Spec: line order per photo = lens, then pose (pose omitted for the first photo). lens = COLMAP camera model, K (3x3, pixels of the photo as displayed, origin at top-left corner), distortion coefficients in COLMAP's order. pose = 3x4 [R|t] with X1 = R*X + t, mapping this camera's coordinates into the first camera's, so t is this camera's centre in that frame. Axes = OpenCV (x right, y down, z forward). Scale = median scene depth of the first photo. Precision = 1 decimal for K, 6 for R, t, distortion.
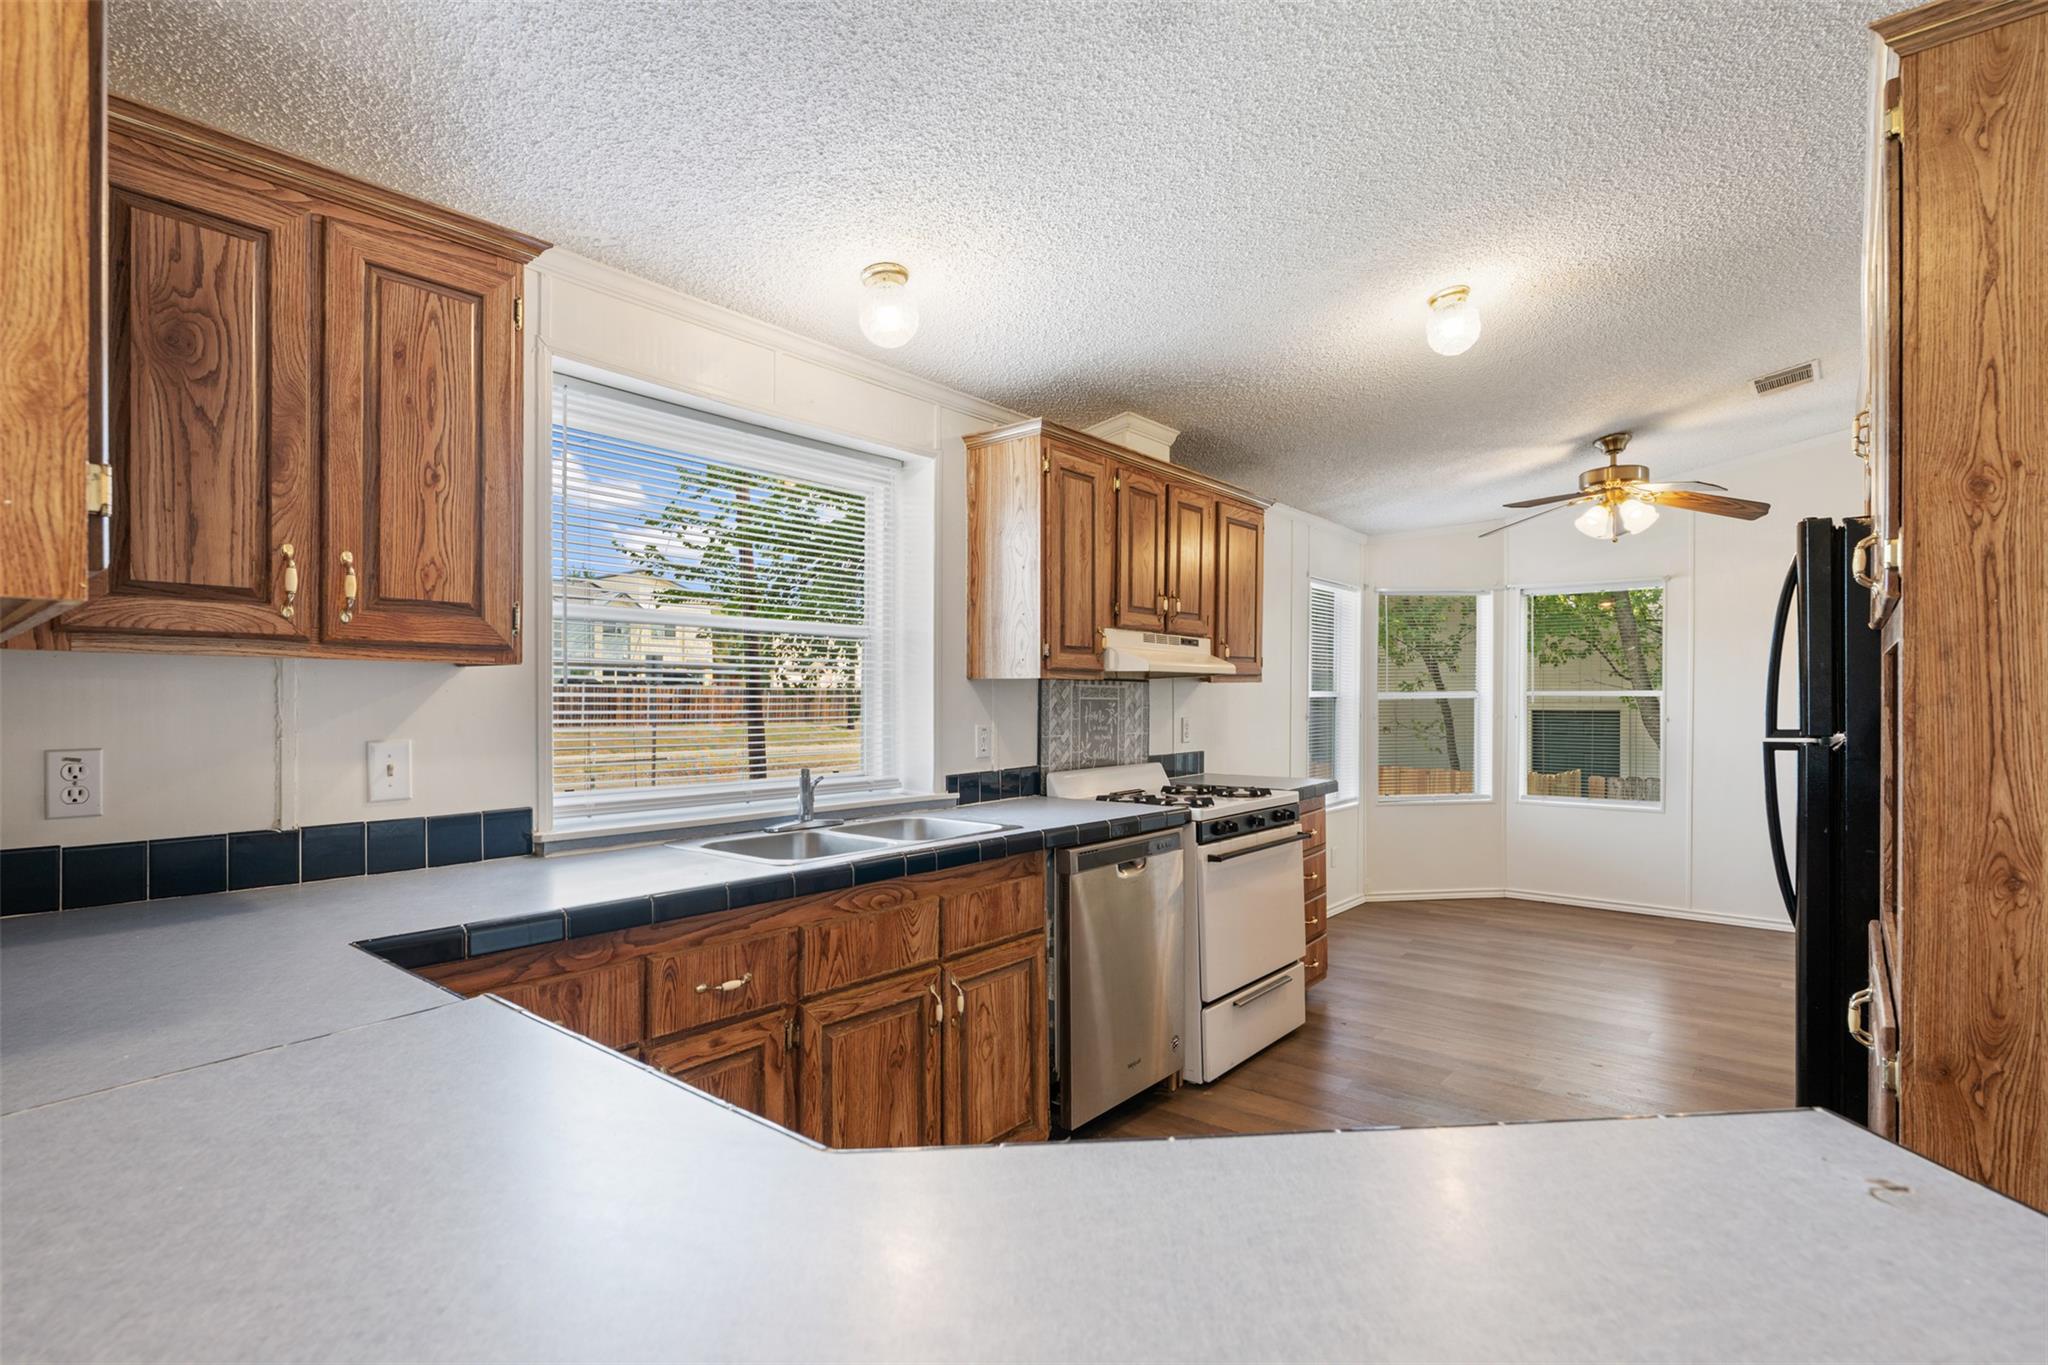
lens RADIAL K [[960.1, 0, 1012.2], [0, 960.1, 697.4], [0, 0, 1]] dist [0.000241, -0.000815]
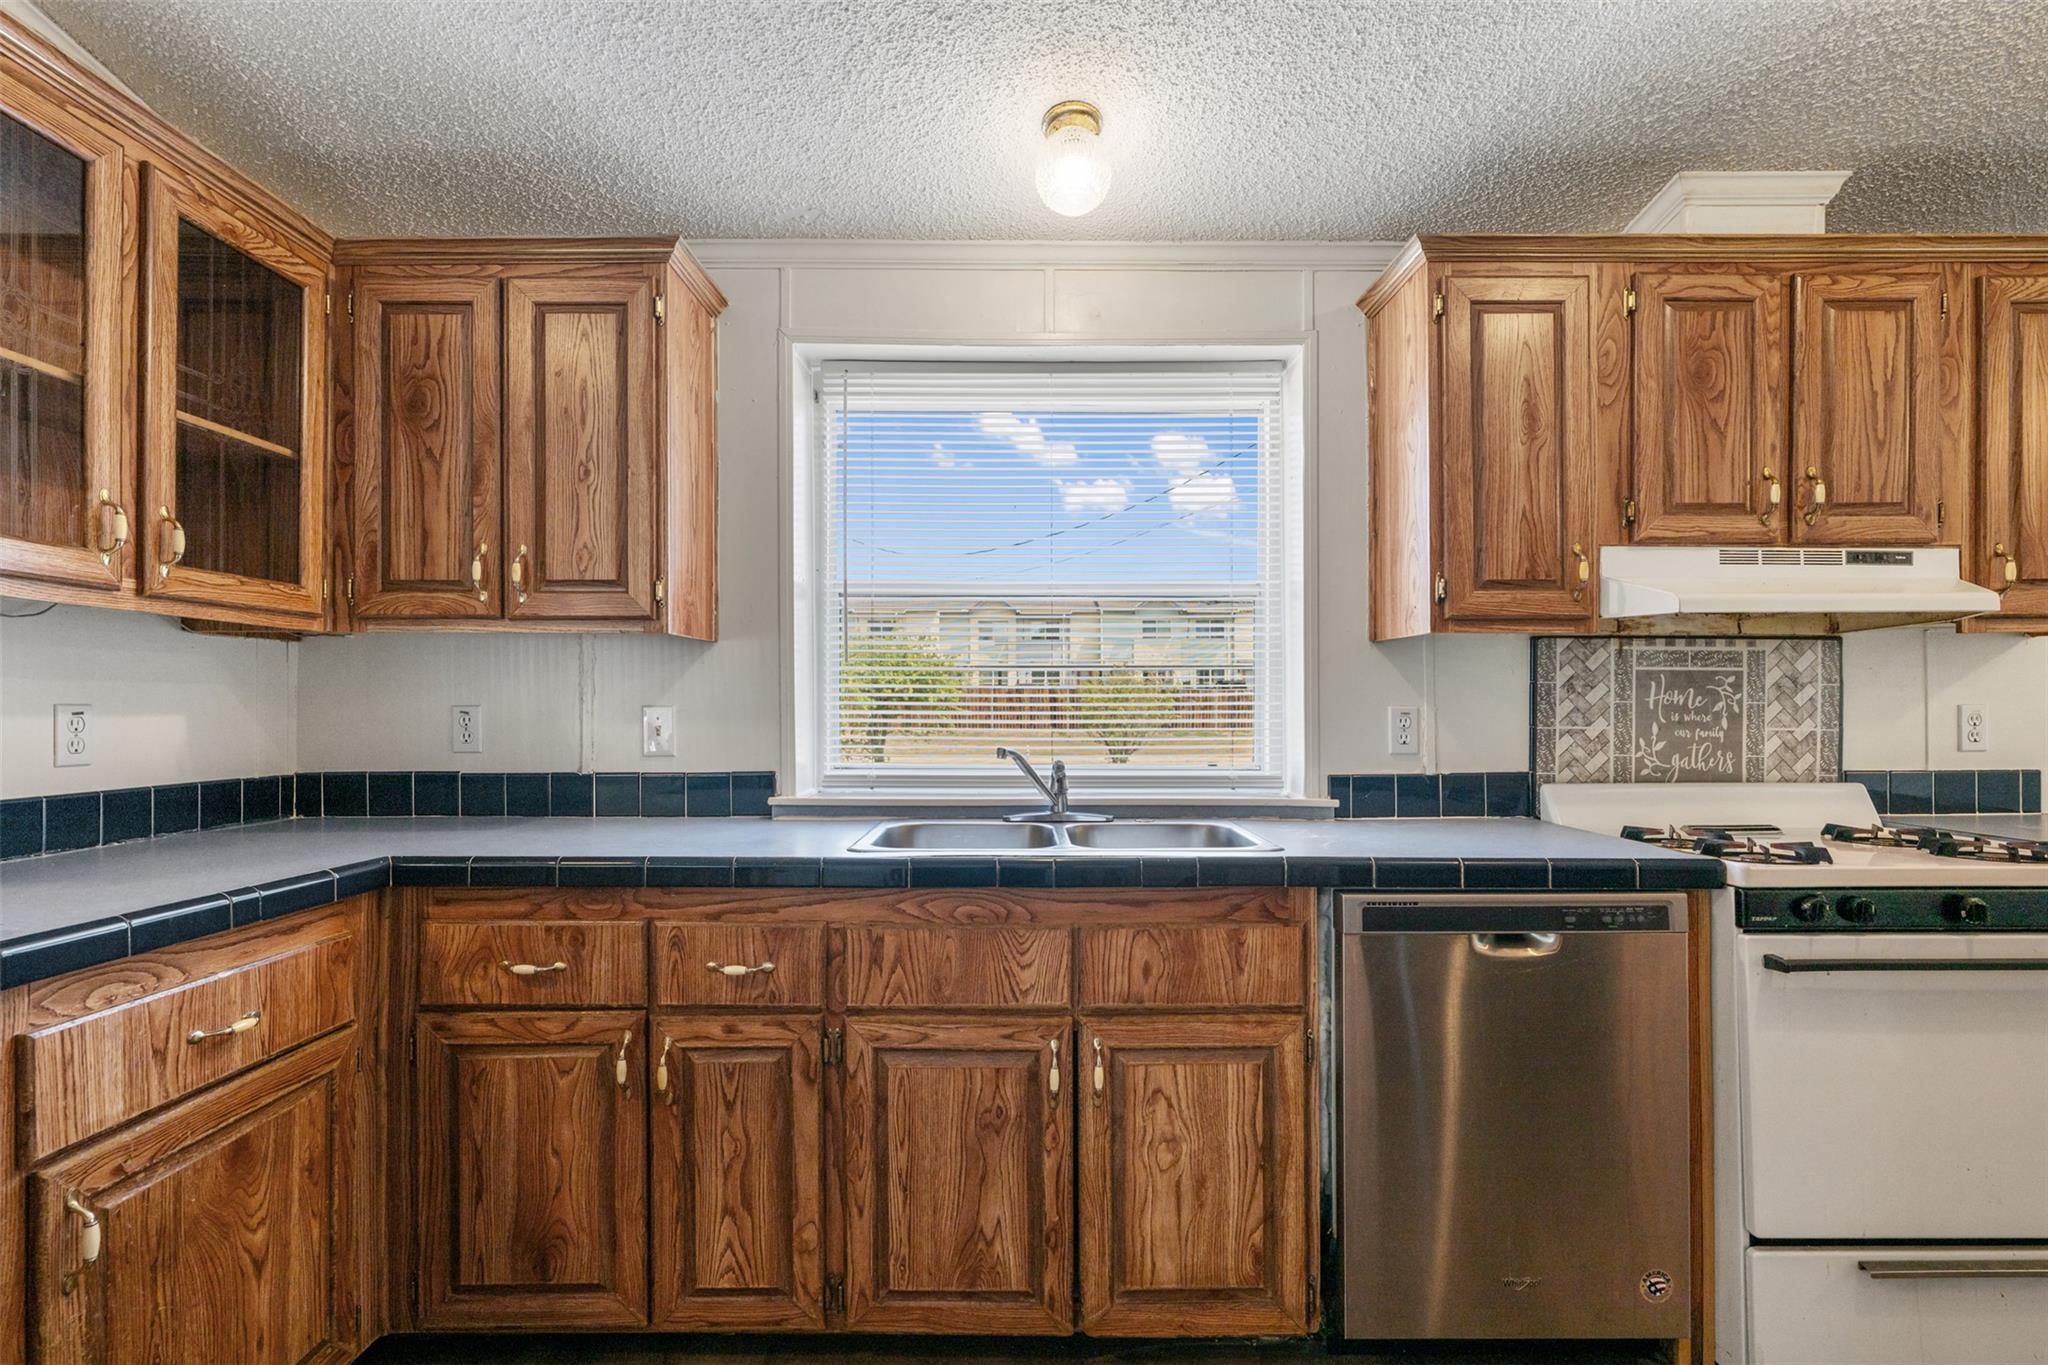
lens RADIAL K [[960.1, 0, 1022.2], [0, 960.1, 699.6], [0, 0, 1]] dist [0.000241, -0.000815]
pose [[0.651371, -0.002917, -0.758754, 0.332964], [0.002030, 0.999996, -0.002102, 0.025490], [0.758757, -0.000171, 0.651374, 0.350528]]
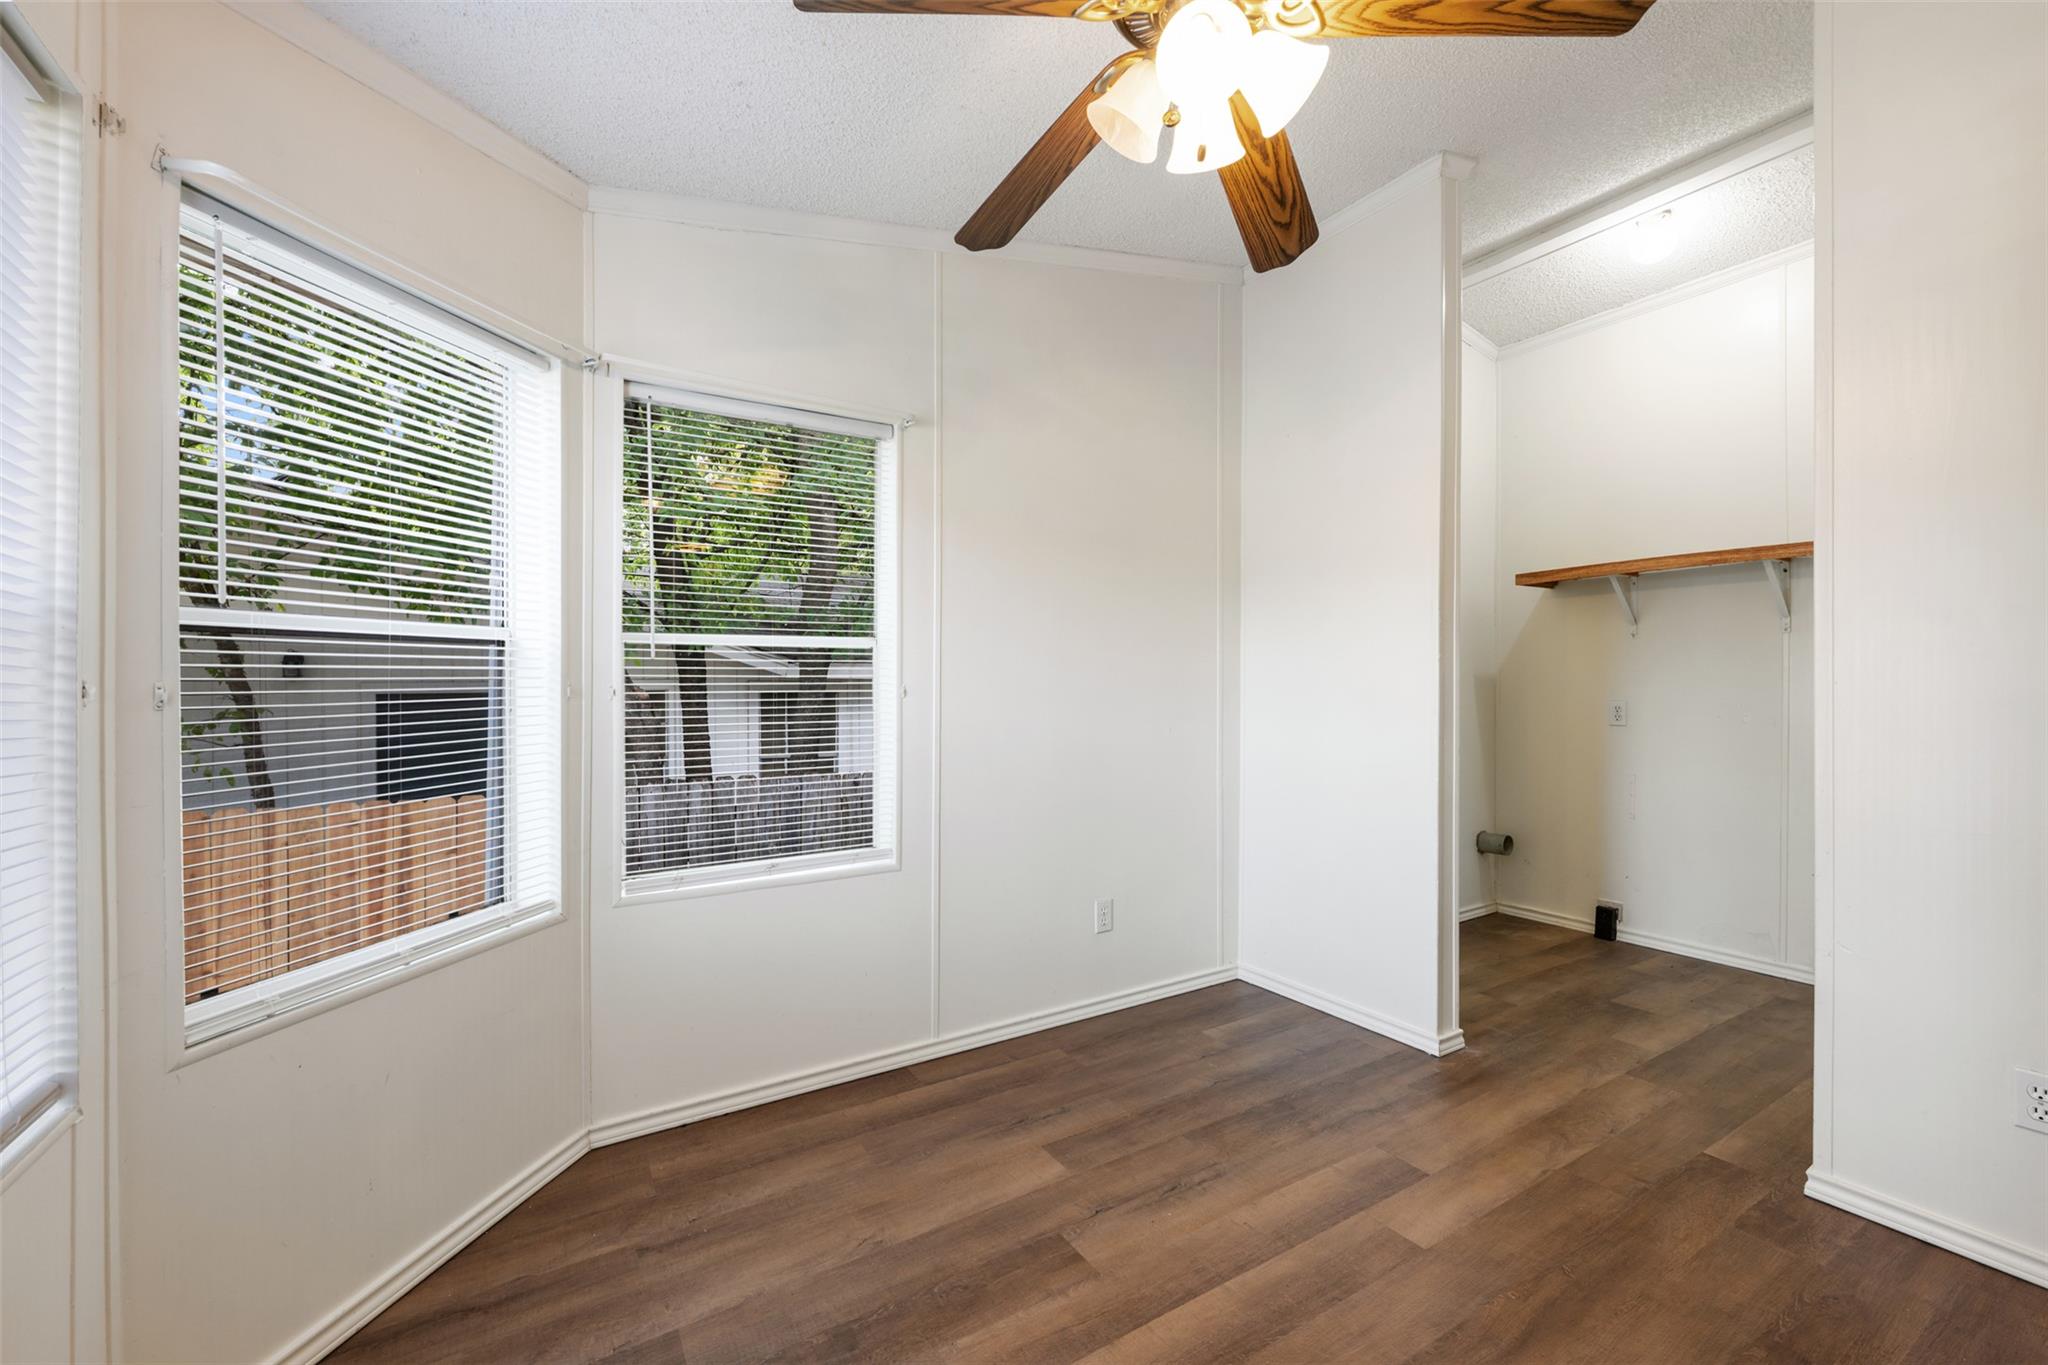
lens RADIAL K [[813.2, 0, 1004.7], [0, 813.2, 700.4], [0, 0, 1]] dist [-0.000170, -0.000695]
pose [[0.308034, -0.013830, 0.951275, 0.482495], [0.005215, 0.999904, 0.012849, 0.038669], [-0.951361, 0.001003, 0.308076, 1.415977]]
